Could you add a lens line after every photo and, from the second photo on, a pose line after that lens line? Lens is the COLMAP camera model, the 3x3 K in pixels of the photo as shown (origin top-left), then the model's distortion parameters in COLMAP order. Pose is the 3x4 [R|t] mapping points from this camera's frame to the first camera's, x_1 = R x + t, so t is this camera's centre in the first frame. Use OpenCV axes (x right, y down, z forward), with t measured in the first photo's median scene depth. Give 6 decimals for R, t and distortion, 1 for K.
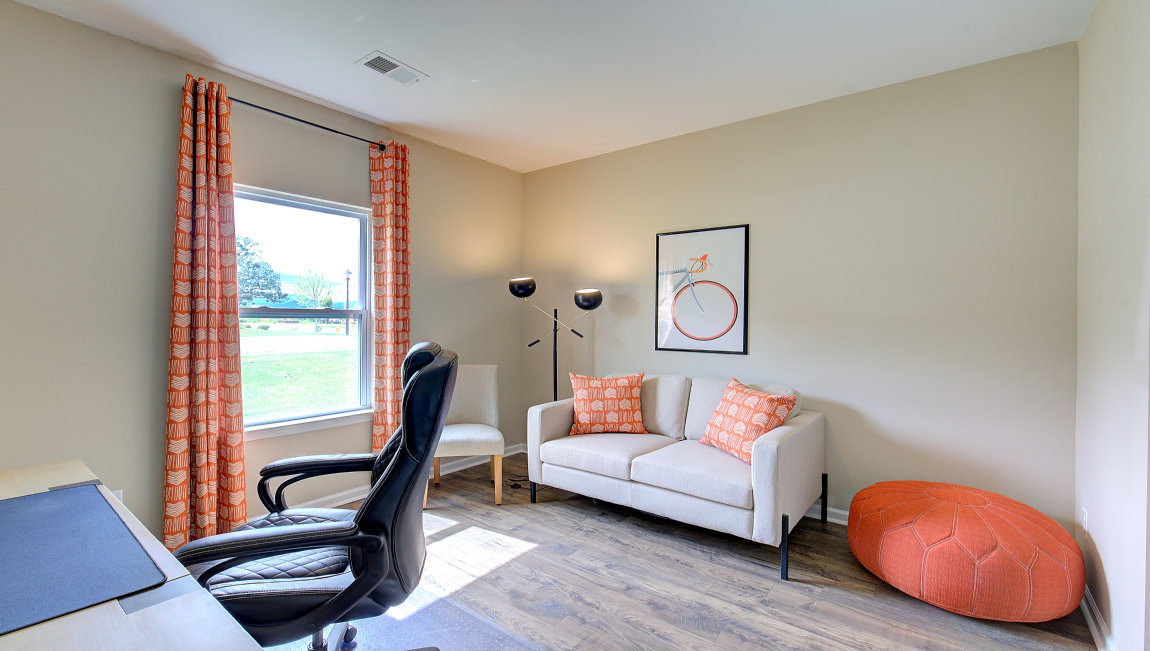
lens RADIAL K [[488.3, 0, 584.9], [0, 488.3, 323.5], [0, 0, 1]] dist [-0.003152, 0.000900]
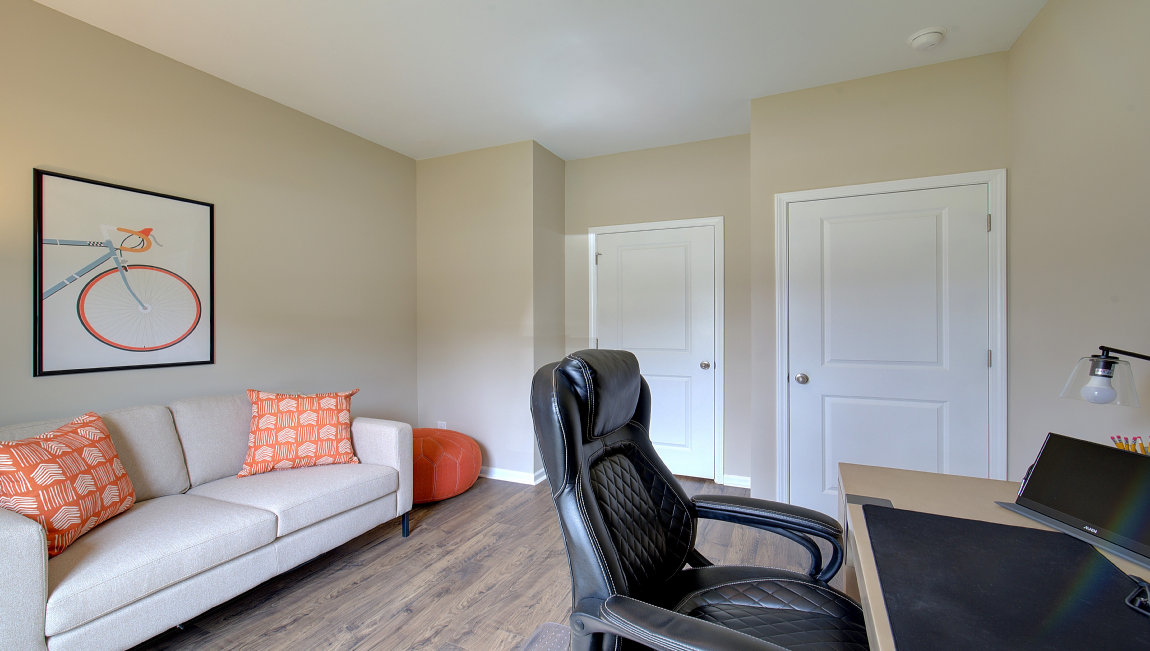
lens RADIAL K [[488.3, 0, 555.2], [0, 488.3, 318.8], [0, 0, 1]] dist [-0.003152, 0.000900]
pose [[-0.174591, -0.000781, 0.984641, -0.580698], [0.011974, 0.999924, 0.002916, -0.006752], [-0.984568, 0.012299, -0.174568, 0.586097]]
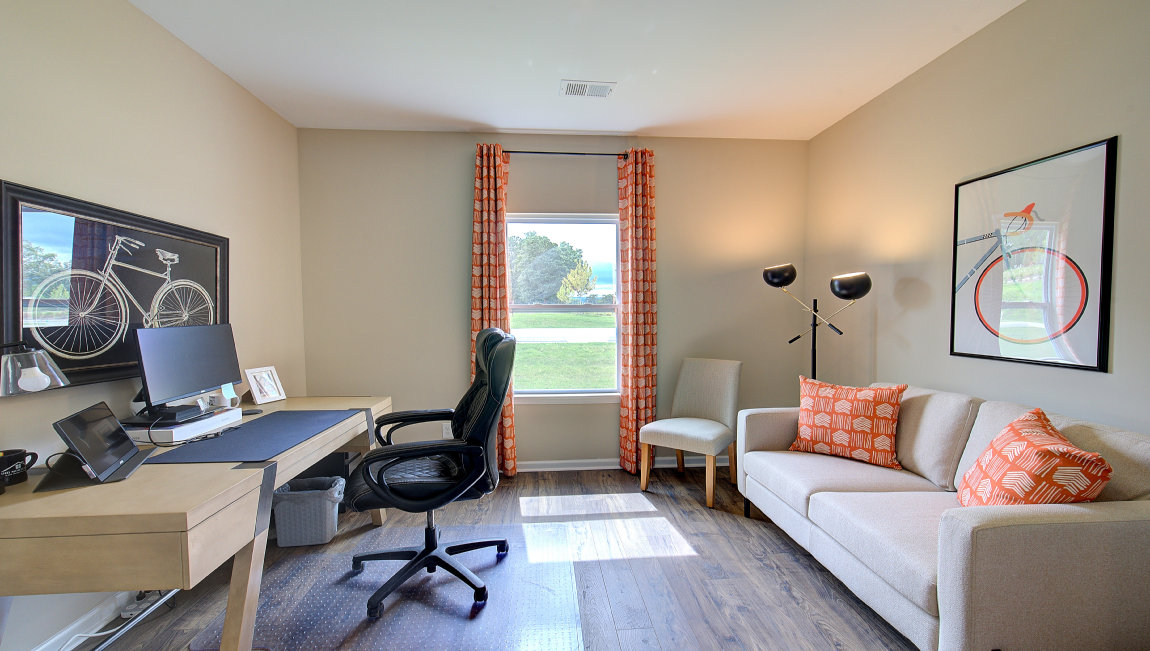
lens RADIAL K [[488.3, 0, 582.6], [0, 488.3, 329.4], [0, 0, 1]] dist [-0.003152, 0.000900]
pose [[0.675738, 0.019217, -0.736891, 0.342488], [0.000585, 0.999646, 0.026605, -0.000479], [0.737142, -0.018409, 0.675488, 0.179242]]
